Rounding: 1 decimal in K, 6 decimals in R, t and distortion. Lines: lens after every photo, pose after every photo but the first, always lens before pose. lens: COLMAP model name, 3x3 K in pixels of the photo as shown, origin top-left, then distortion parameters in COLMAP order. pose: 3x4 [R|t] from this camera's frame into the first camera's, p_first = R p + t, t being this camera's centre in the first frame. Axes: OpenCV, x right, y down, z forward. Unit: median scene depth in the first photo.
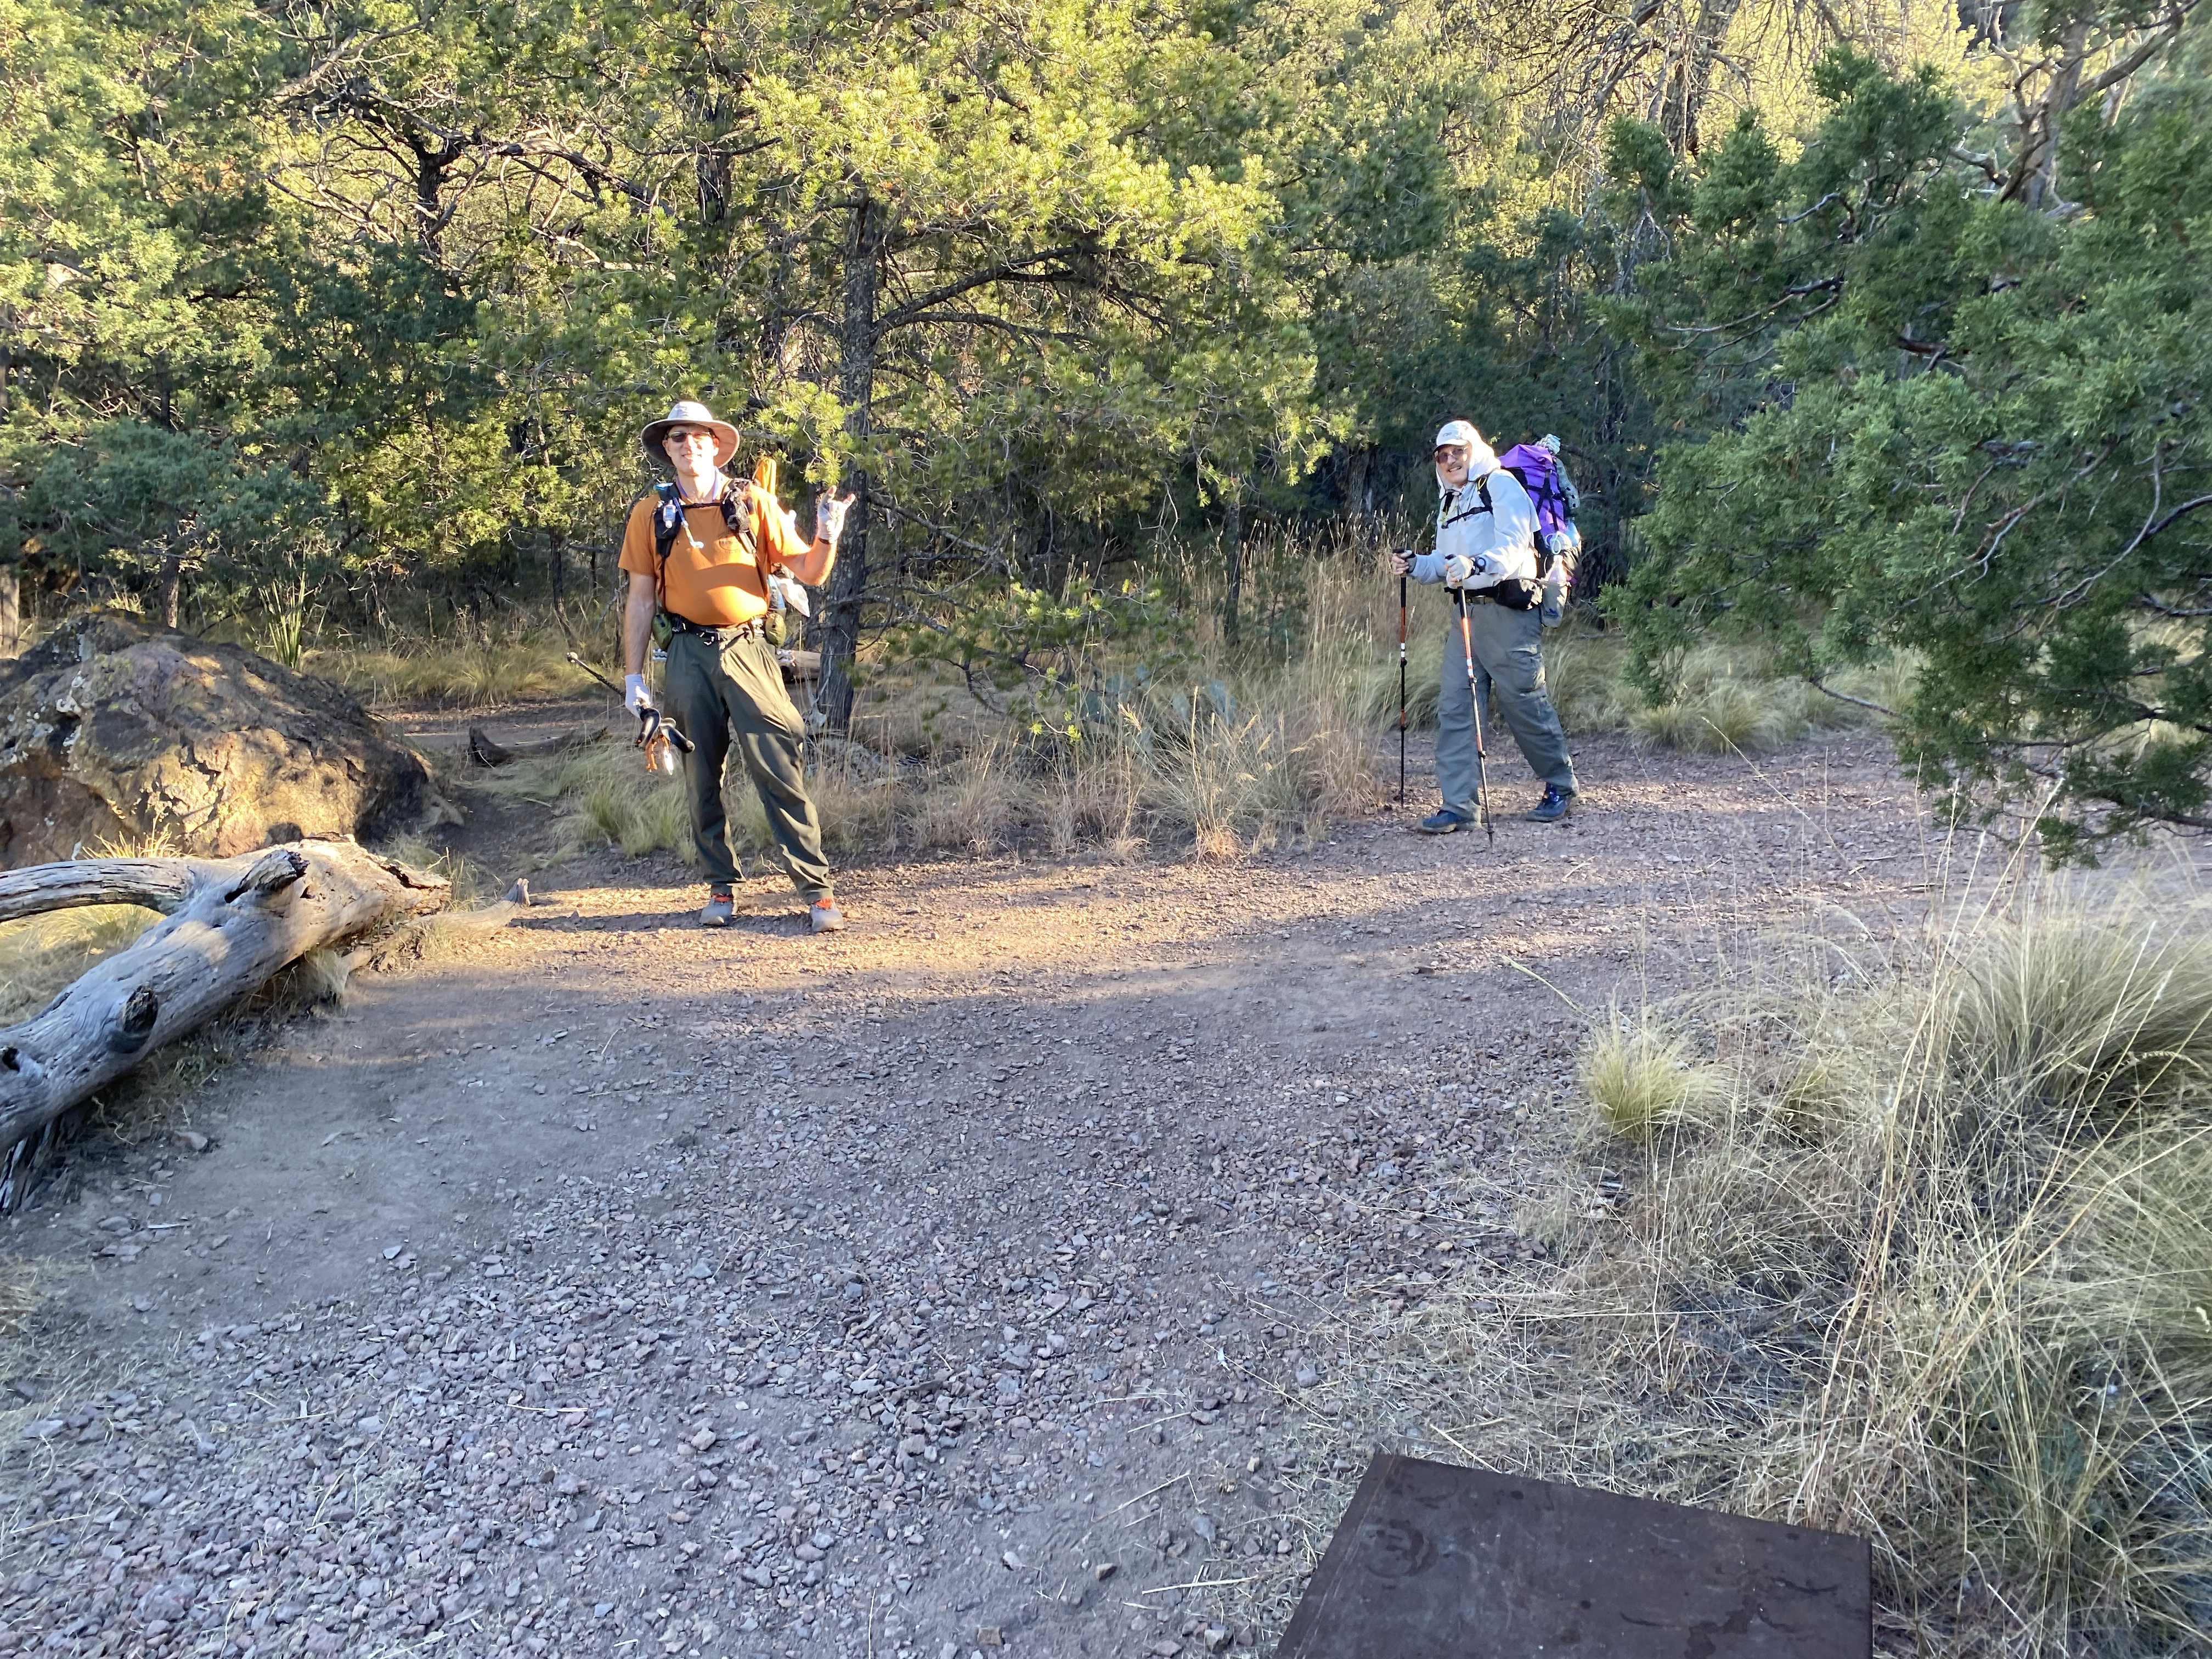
lens RADIAL K [[1697.5, 0, 1110.4], [0, 1697.5, 816.6], [0, 0, 1]] dist [0.061049, -0.065025]
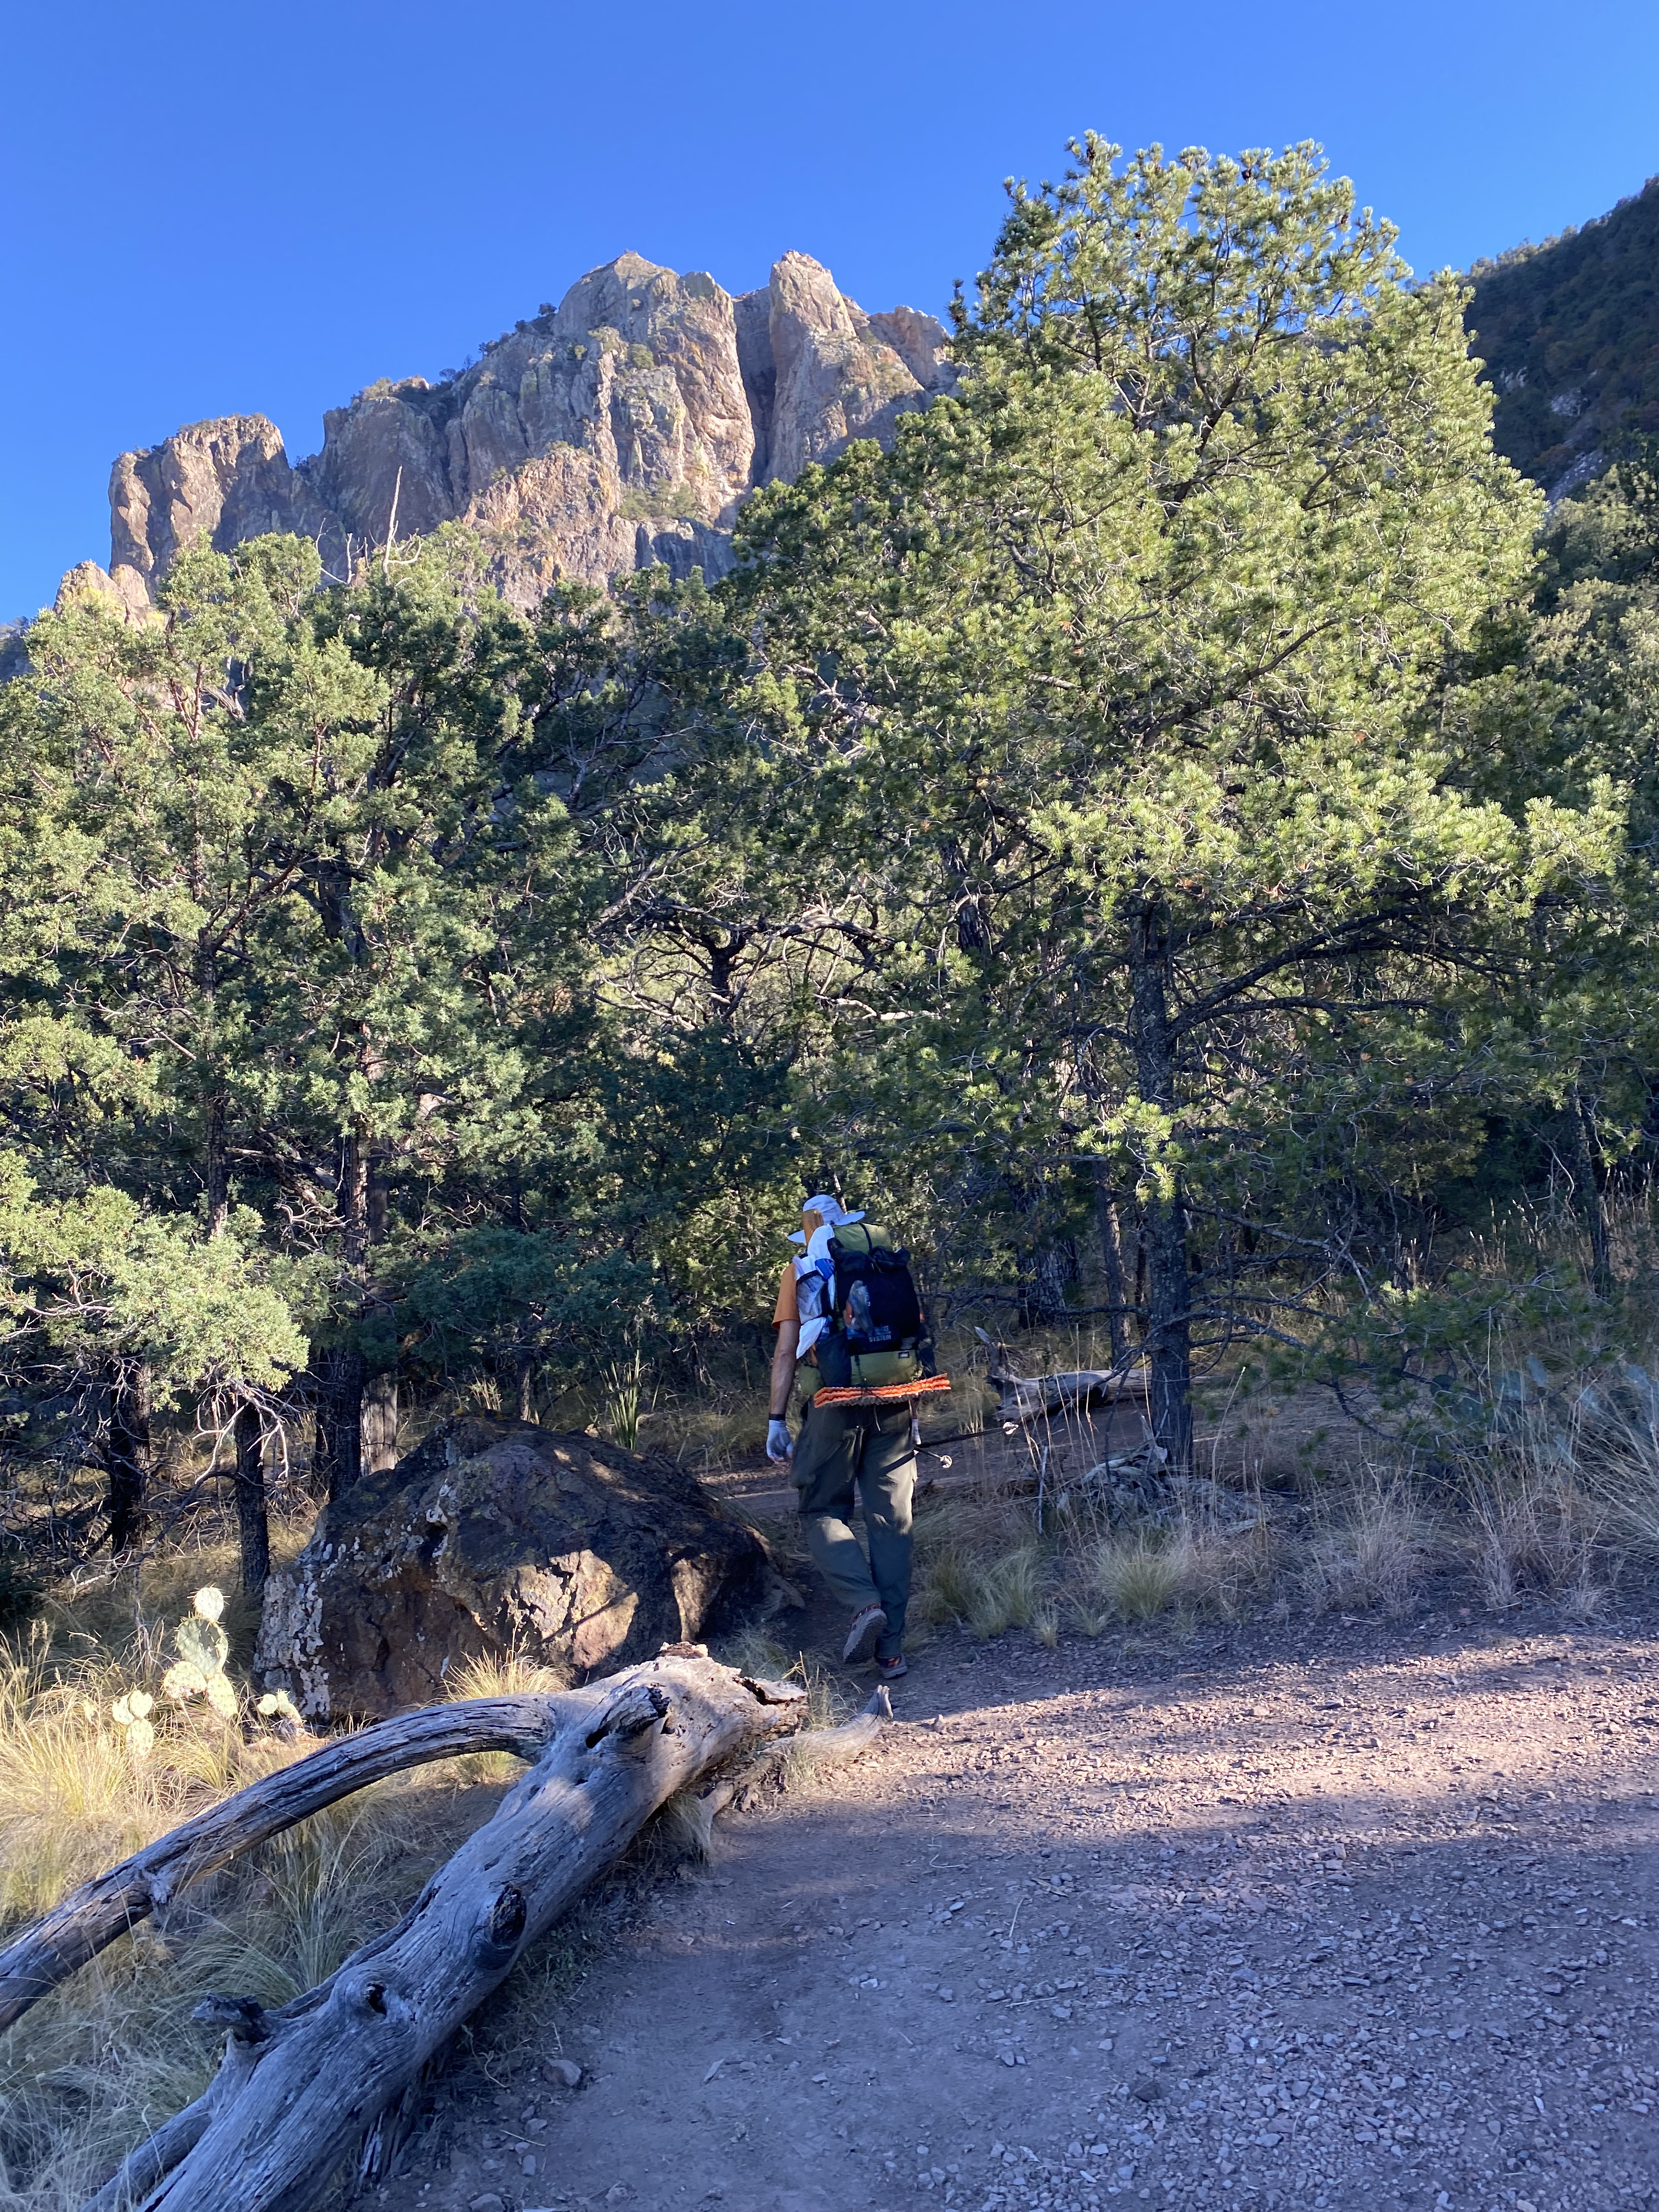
lens RADIAL K [[1697.5, 0, 829.5], [0, 1697.5, 1106.0], [0, 0, 1]] dist [0.061049, -0.065025]
pose [[0.944069, -0.143152, -0.297053, -0.050964], [0.068657, 0.966443, -0.247535, -0.028888], [0.322520, 0.213295, 0.922218, 0.088923]]
